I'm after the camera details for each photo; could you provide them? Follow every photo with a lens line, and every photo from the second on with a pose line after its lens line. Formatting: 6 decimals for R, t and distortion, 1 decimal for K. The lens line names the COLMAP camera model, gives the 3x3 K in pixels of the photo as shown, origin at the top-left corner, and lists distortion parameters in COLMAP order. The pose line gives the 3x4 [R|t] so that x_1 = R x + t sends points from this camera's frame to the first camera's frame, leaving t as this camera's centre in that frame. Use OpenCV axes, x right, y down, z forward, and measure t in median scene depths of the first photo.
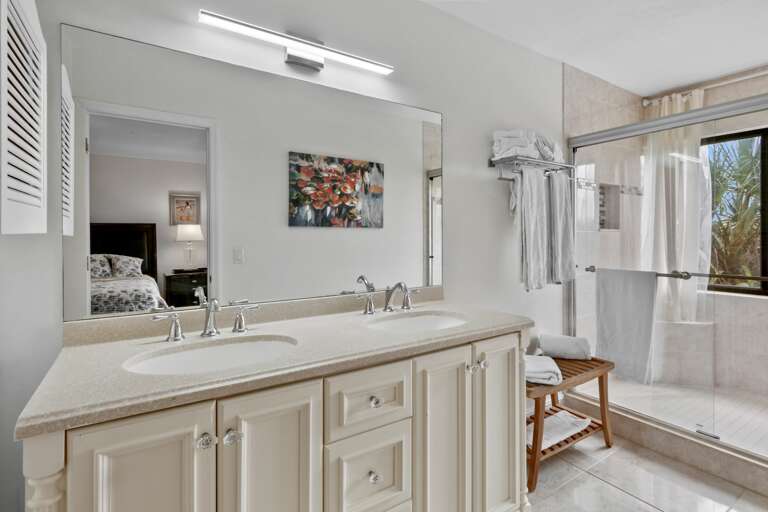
lens RADIAL K [[379.7, 0, 397.1], [0, 379.7, 238.7], [0, 0, 1]] dist [-0.021836, 0.000152]
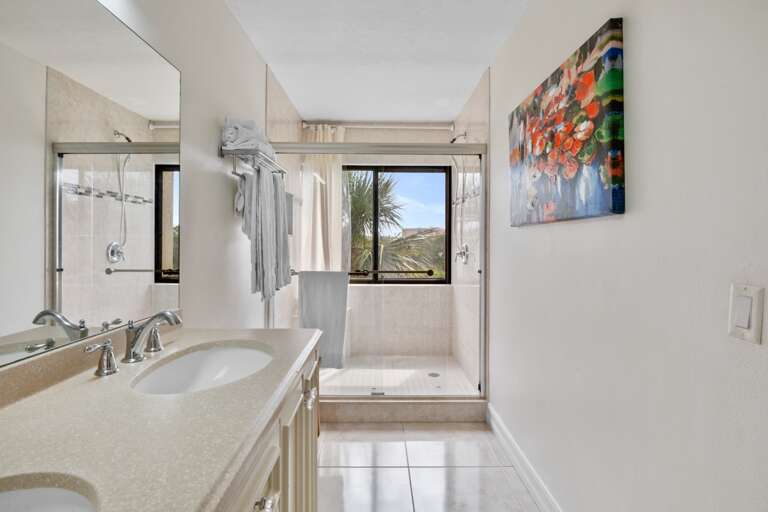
lens RADIAL K [[374.1, 0, 368.5], [0, 374.1, 244.3], [0, 0, 1]] dist [-0.031943, 0.000118]
pose [[0.547208, 0.000085, 0.836997, -0.255892], [-0.001899, 0.999998, 0.001140, 0.000017], [-0.836994, -0.002214, 0.547207, 0.286930]]
